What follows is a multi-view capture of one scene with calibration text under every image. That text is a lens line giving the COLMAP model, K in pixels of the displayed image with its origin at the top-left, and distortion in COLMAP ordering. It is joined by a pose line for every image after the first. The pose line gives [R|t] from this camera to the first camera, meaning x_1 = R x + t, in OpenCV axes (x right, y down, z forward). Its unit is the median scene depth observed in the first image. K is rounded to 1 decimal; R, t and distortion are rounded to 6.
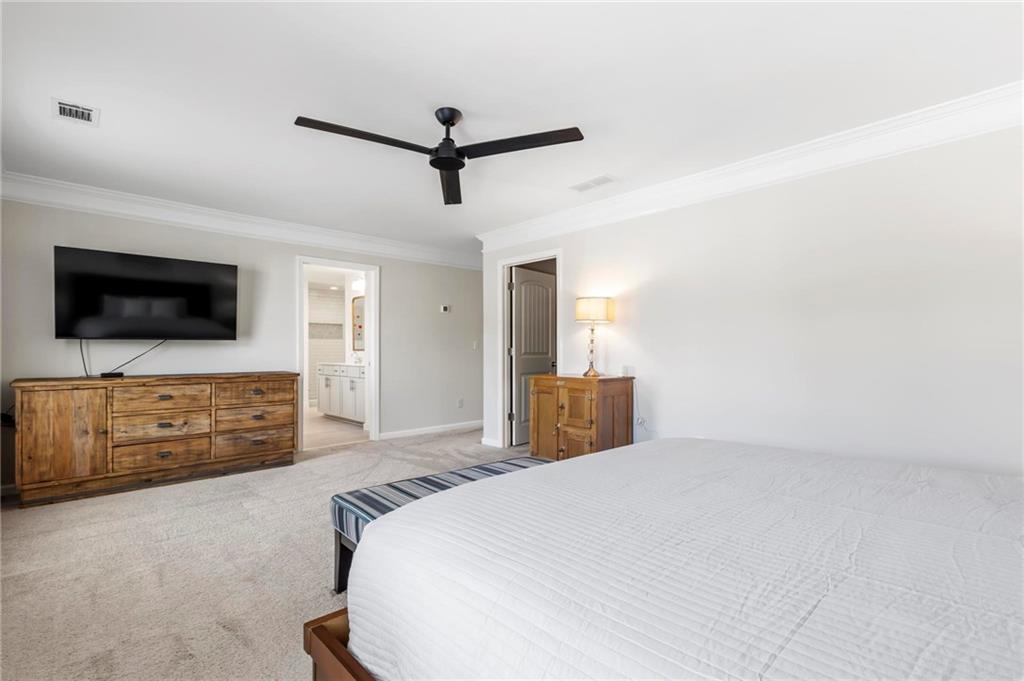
lens RADIAL K [[468.3, 0, 510.9], [0, 468.3, 346.0], [0, 0, 1]] dist [0.000157, 0.000002]
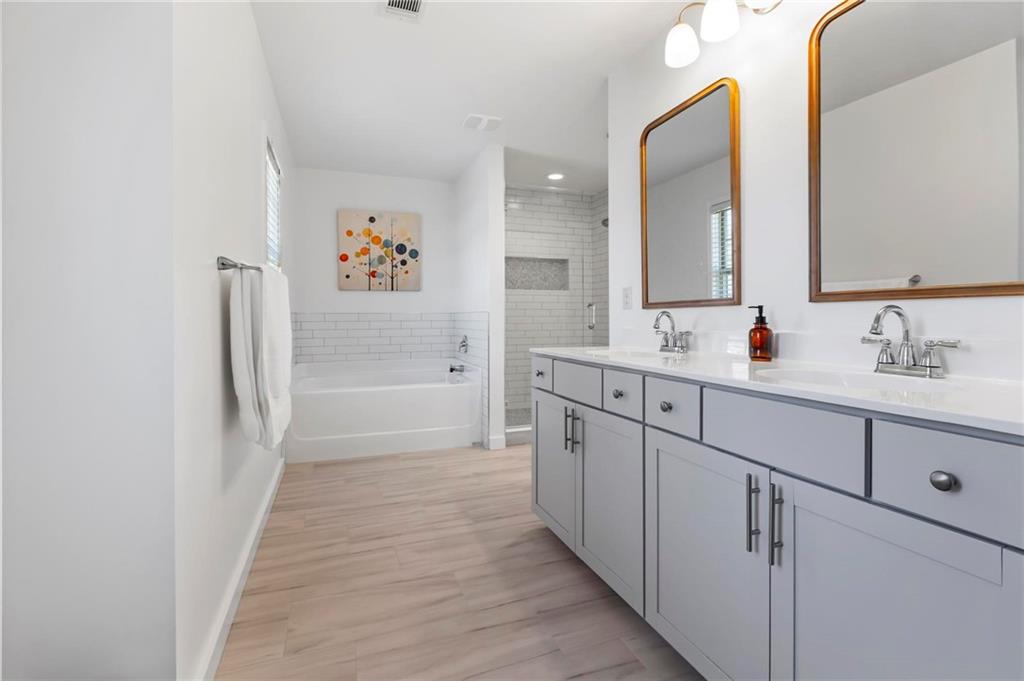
lens RADIAL K [[468.3, 0, 510.5], [0, 468.3, 317.5], [0, 0, 1]] dist [0.000157, 0.000002]
pose [[0.922372, 0.002789, -0.386292, -0.232251], [0.001846, 0.999931, 0.011627, 0.009516], [0.386298, -0.011437, 0.922303, 0.537784]]
